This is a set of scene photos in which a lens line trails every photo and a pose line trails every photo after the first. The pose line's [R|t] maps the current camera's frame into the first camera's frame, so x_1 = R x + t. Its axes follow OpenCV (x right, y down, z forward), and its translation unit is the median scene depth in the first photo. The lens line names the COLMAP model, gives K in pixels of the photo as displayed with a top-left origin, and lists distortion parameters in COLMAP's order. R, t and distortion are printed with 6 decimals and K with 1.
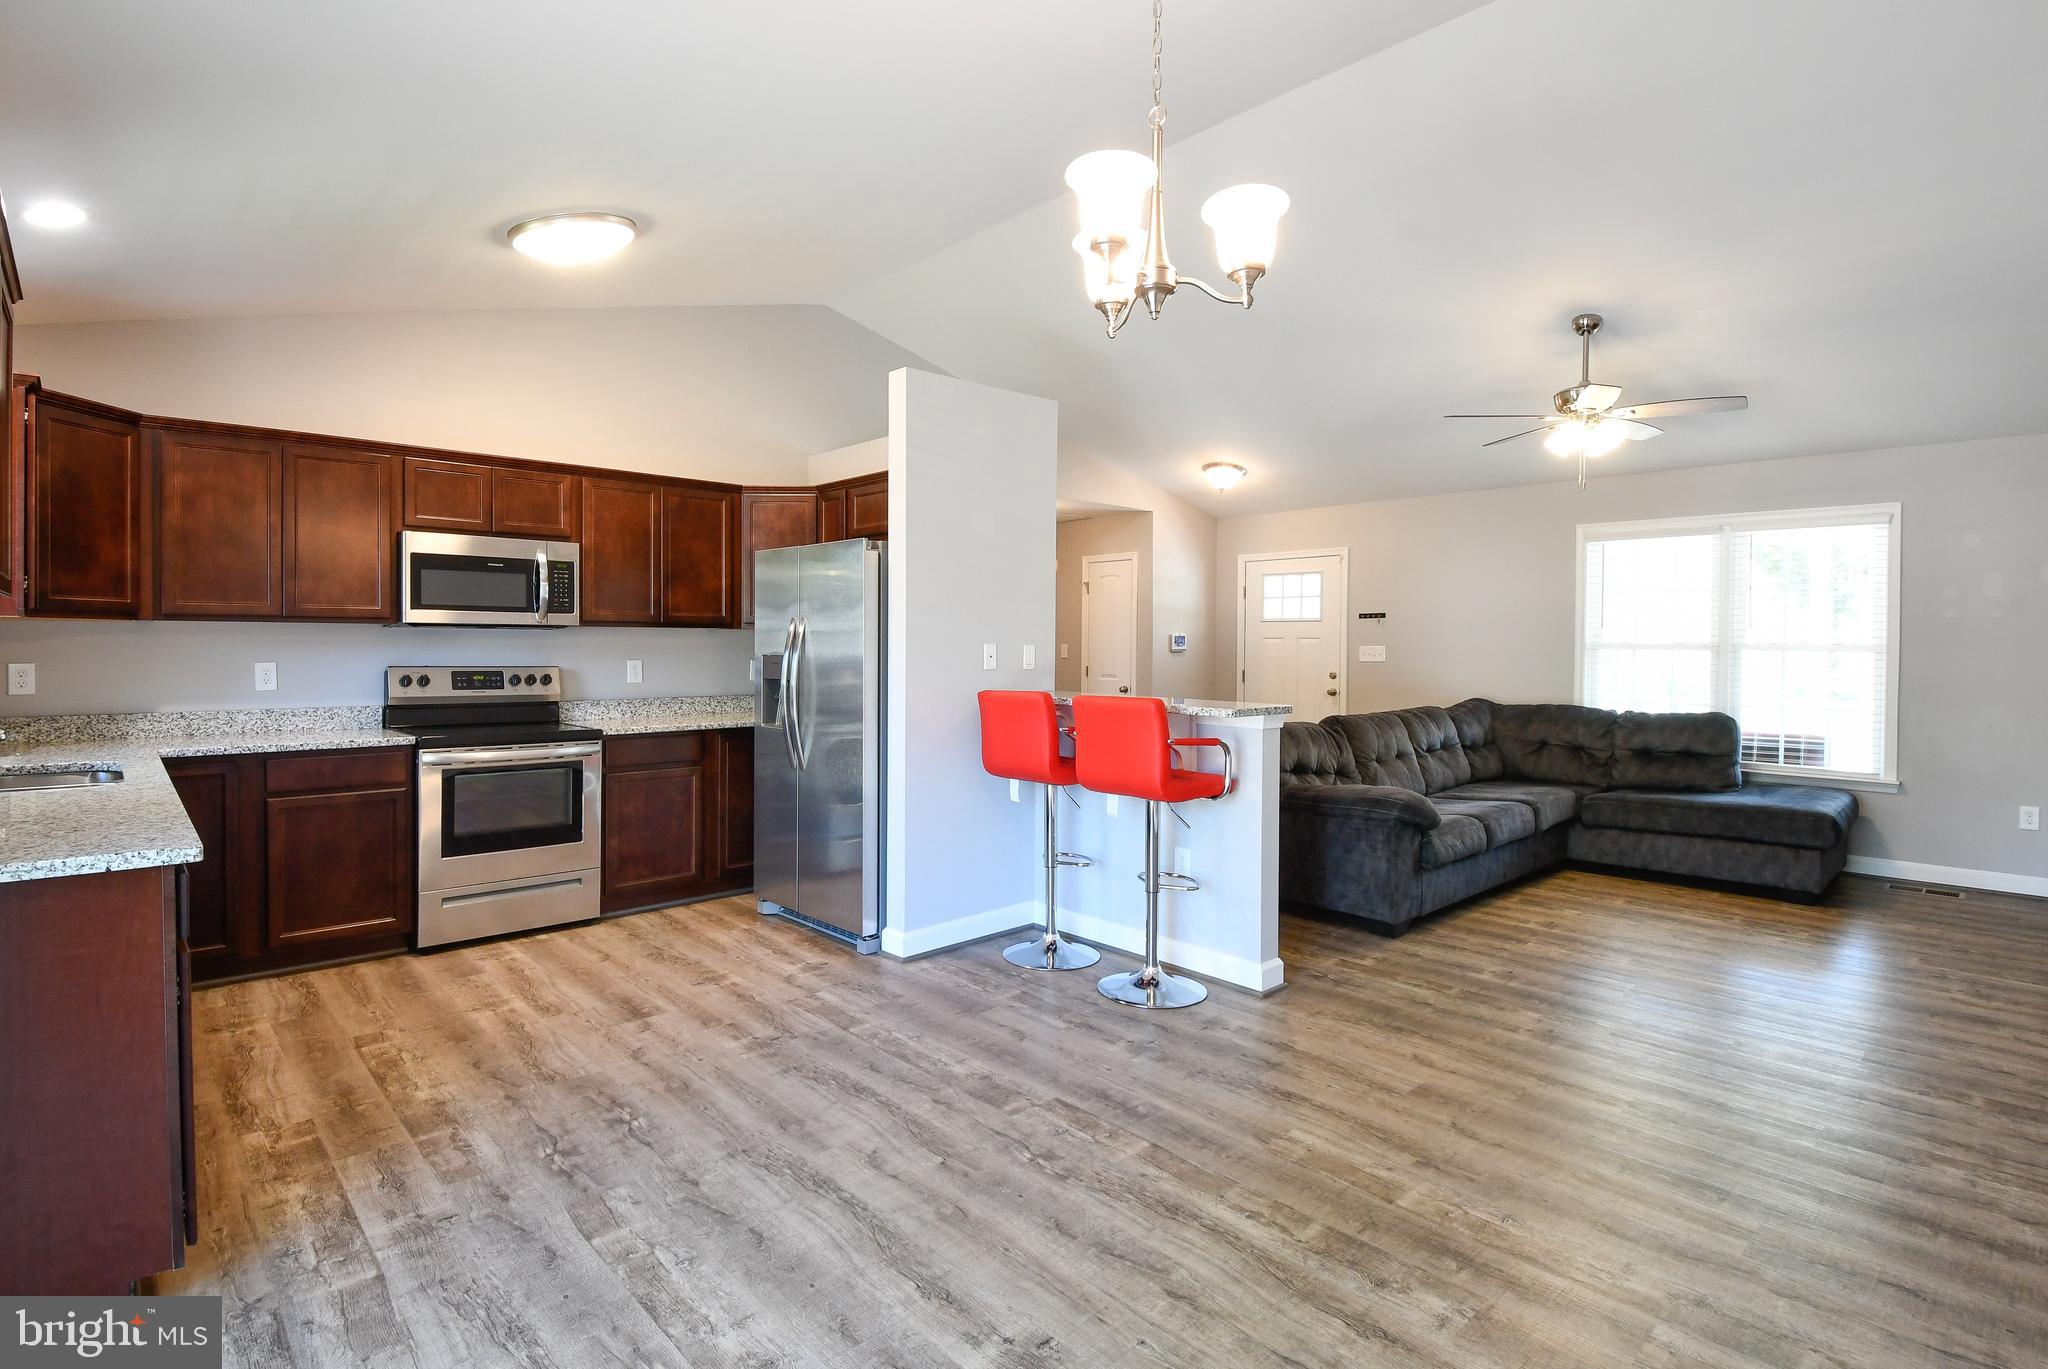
lens RADIAL K [[979.9, 0, 1007.1], [0, 979.9, 662.6], [0, 0, 1]] dist [0.014235, -0.026707]
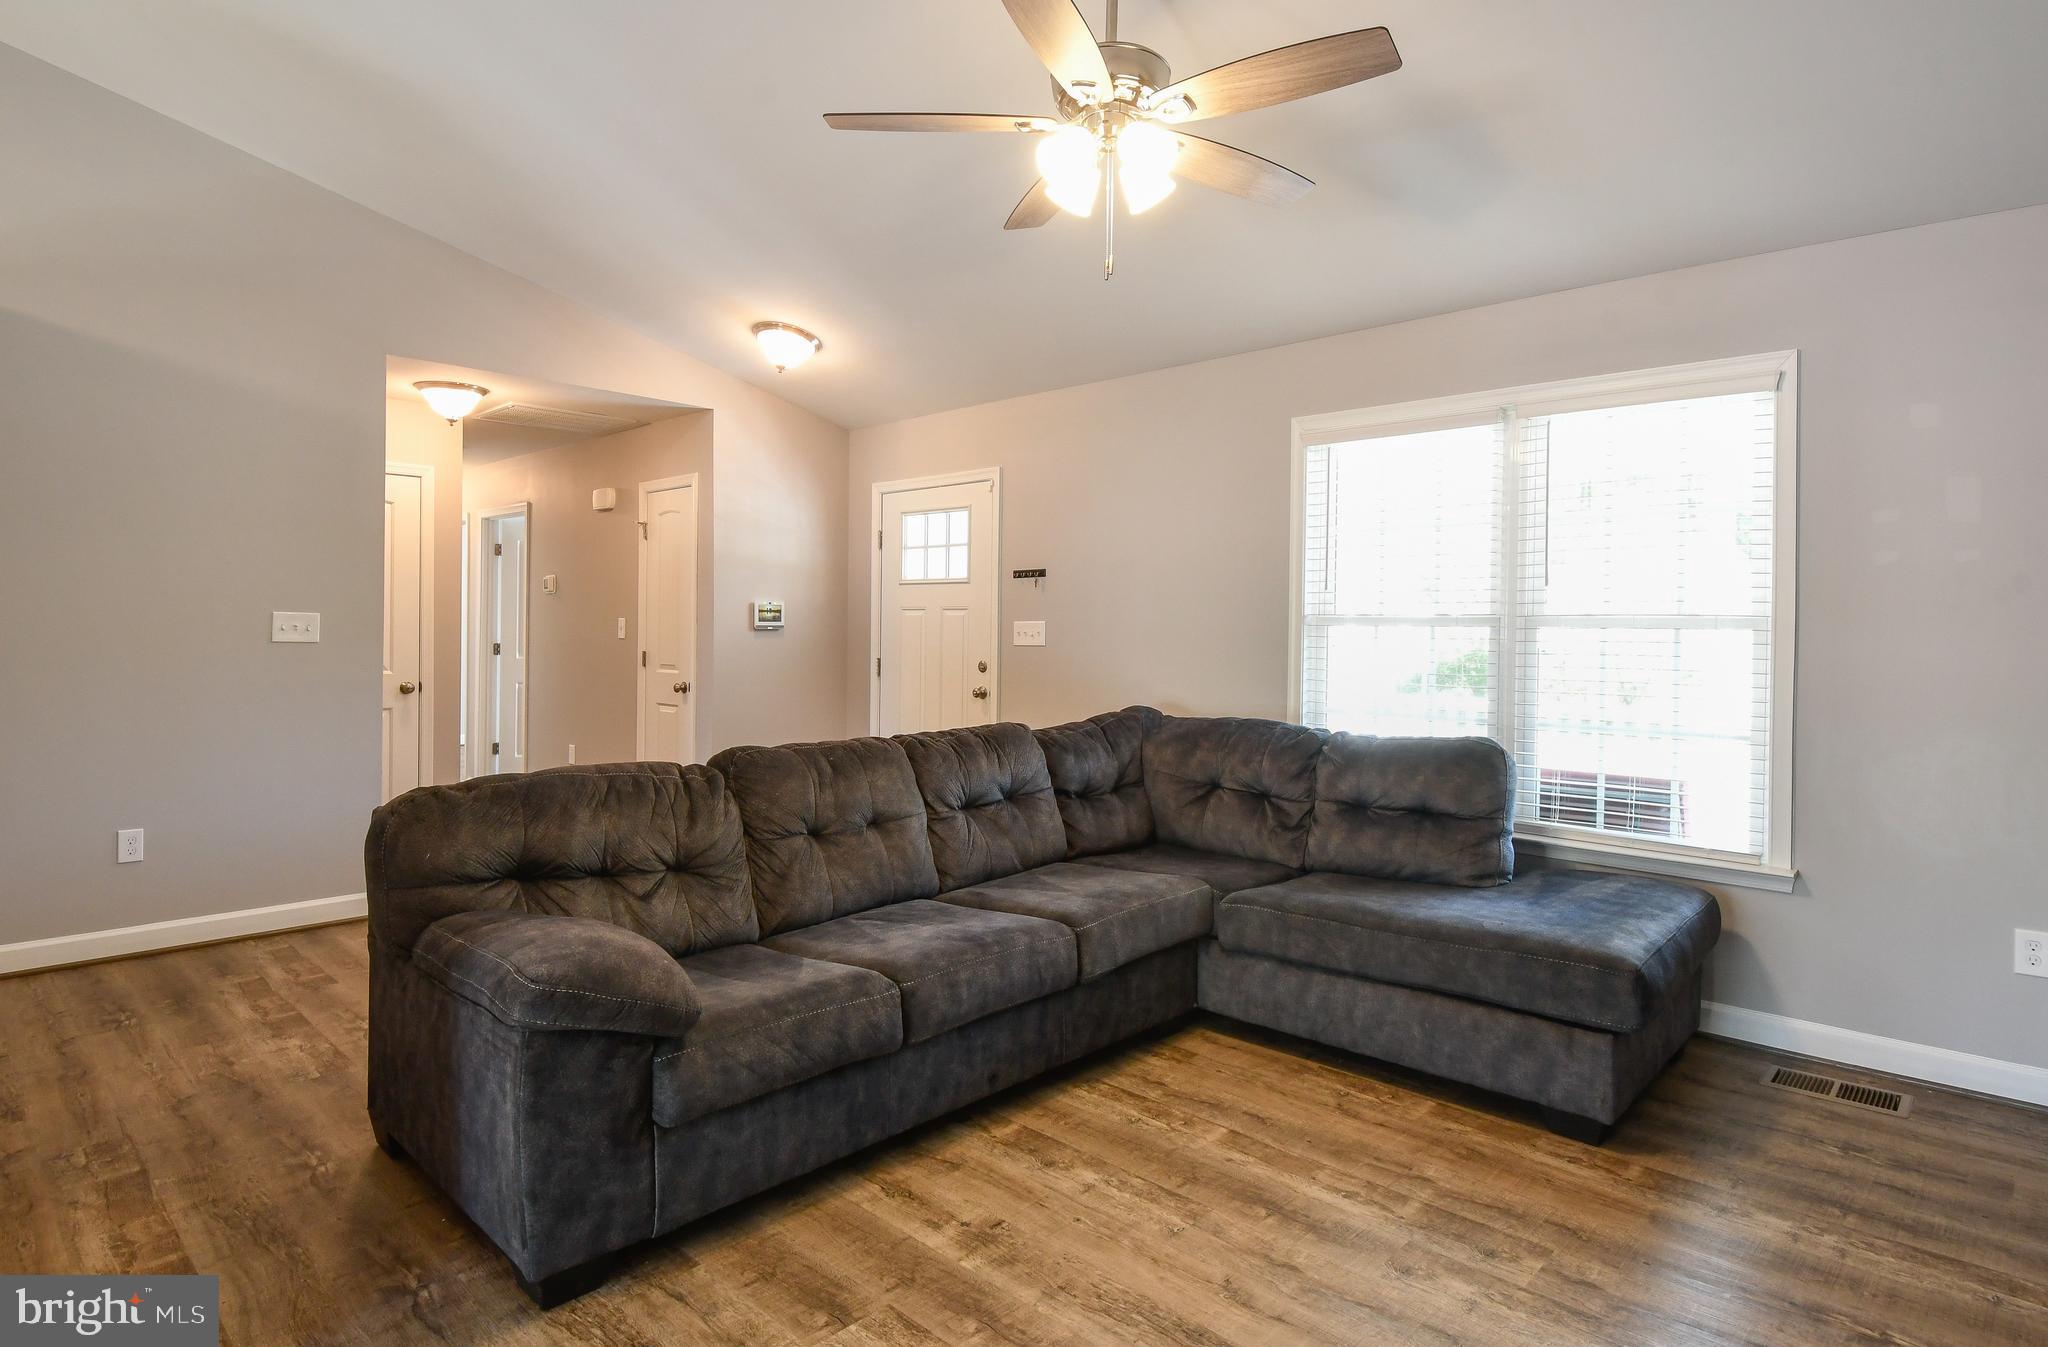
lens RADIAL K [[1054.7, 0, 1019.8], [0, 1054.7, 641.8], [0, 0, 1]] dist [0.027411, -0.032326]
pose [[0.998485, 0.004422, 0.054844, 0.599318], [-0.004085, 0.999972, -0.006255, 0.002027], [-0.054870, 0.006022, 0.998475, 0.574438]]
